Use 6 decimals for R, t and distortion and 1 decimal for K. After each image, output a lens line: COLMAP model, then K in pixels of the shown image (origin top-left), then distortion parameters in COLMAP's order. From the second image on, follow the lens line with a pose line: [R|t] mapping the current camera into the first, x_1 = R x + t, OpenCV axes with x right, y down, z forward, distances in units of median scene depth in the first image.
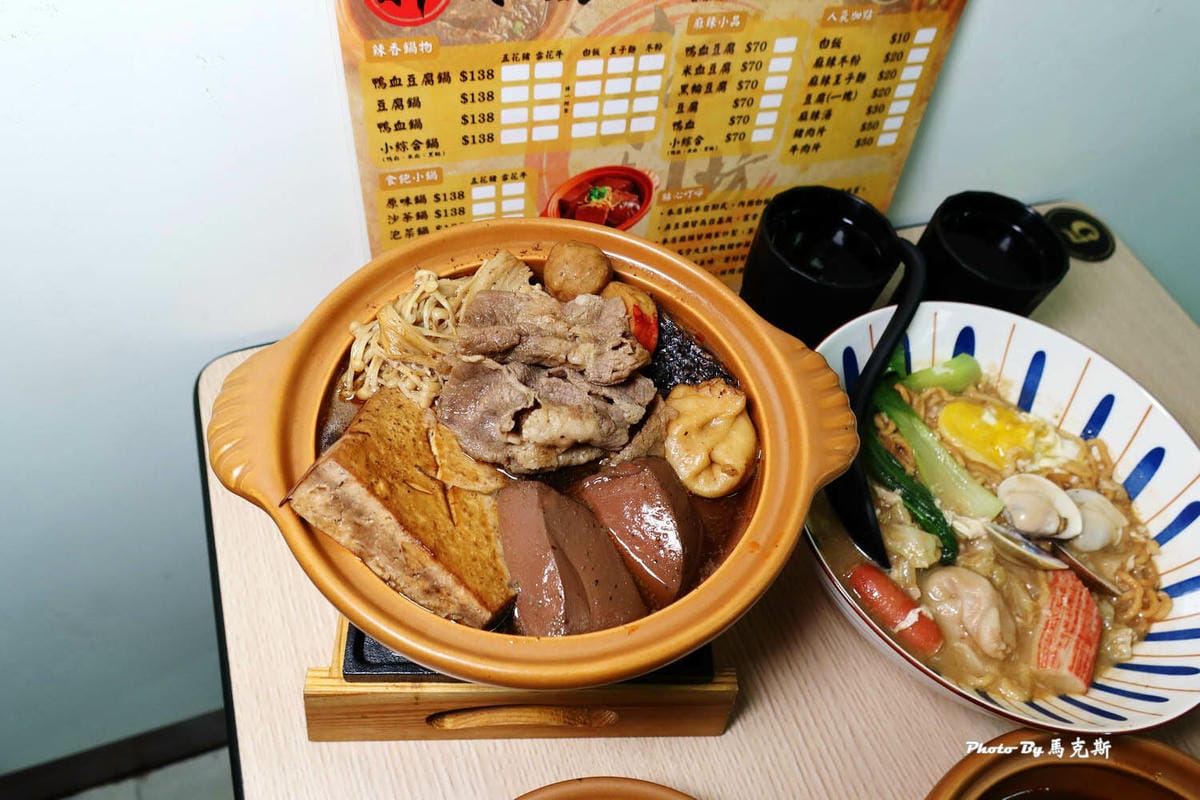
lens RADIAL K [[780.6, 0, 600.0], [0, 780.6, 400.0], [0, 0, 1]] dist [-0.029990, 0.002116]
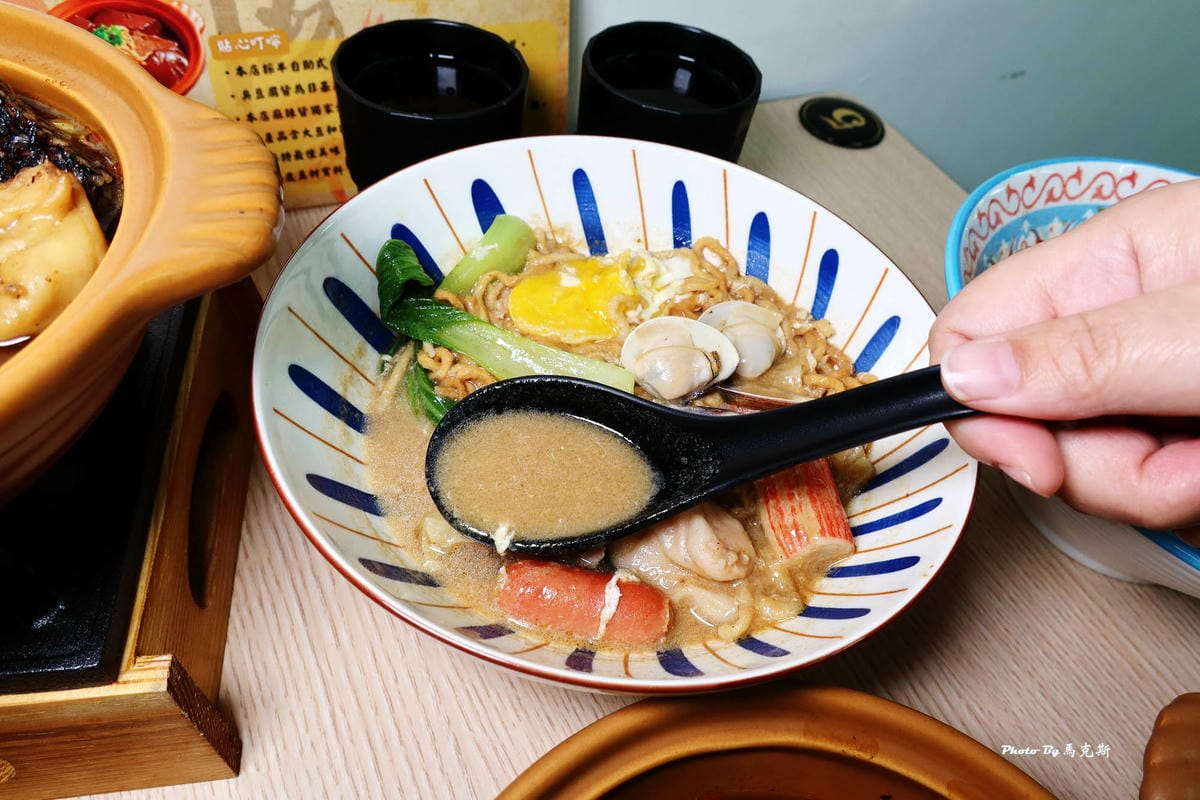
lens RADIAL K [[810.5, 0, 600.0], [0, 810.5, 400.0], [0, 0, 1]] dist [-0.033994, 0.017518]
pose [[0.991616, -0.093650, 0.089041, 0.402068], [0.101150, 0.991334, -0.083821, 0.204730], [-0.080420, 0.092125, 0.992495, 0.288660]]
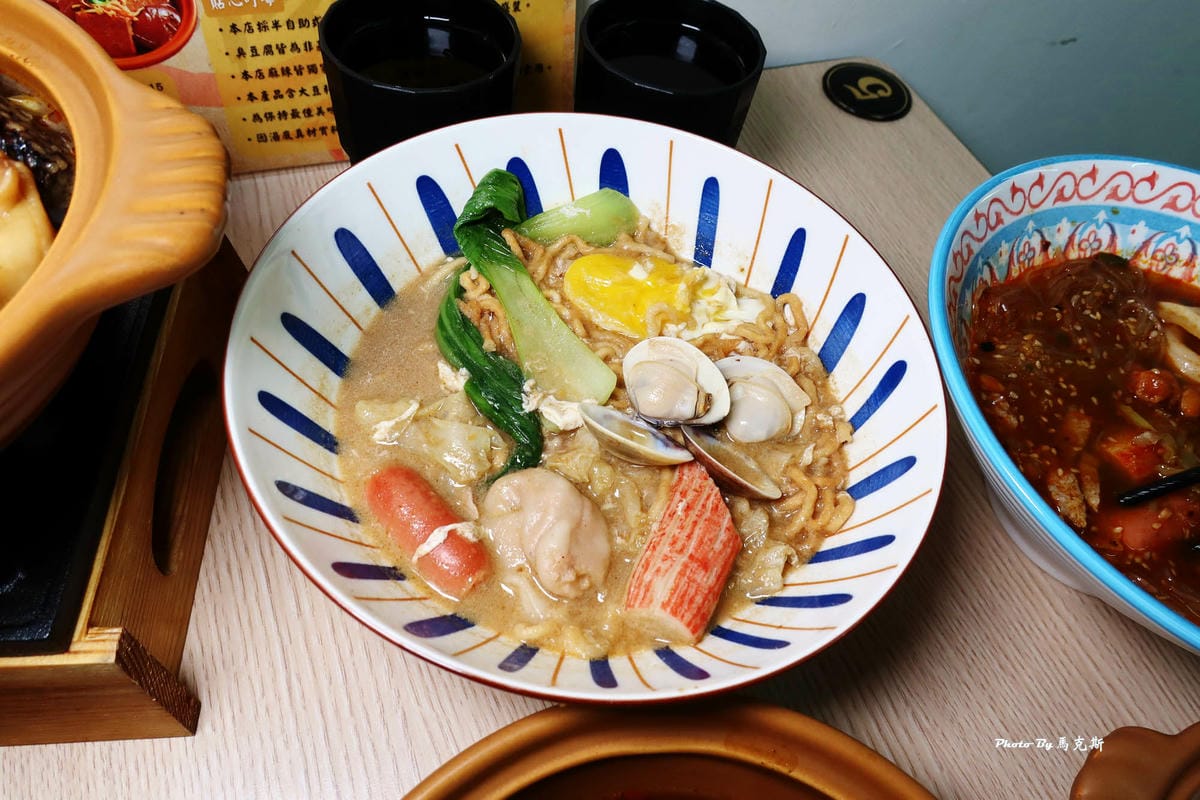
lens RADIAL K [[810.5, 0, 600.0], [0, 810.5, 400.0], [0, 0, 1]] dist [-0.033994, 0.017518]
pose [[0.998422, -0.042850, 0.036308, 0.473318], [0.043198, 0.999027, -0.008874, 0.158220], [-0.035892, 0.010428, 0.999301, 0.282656]]
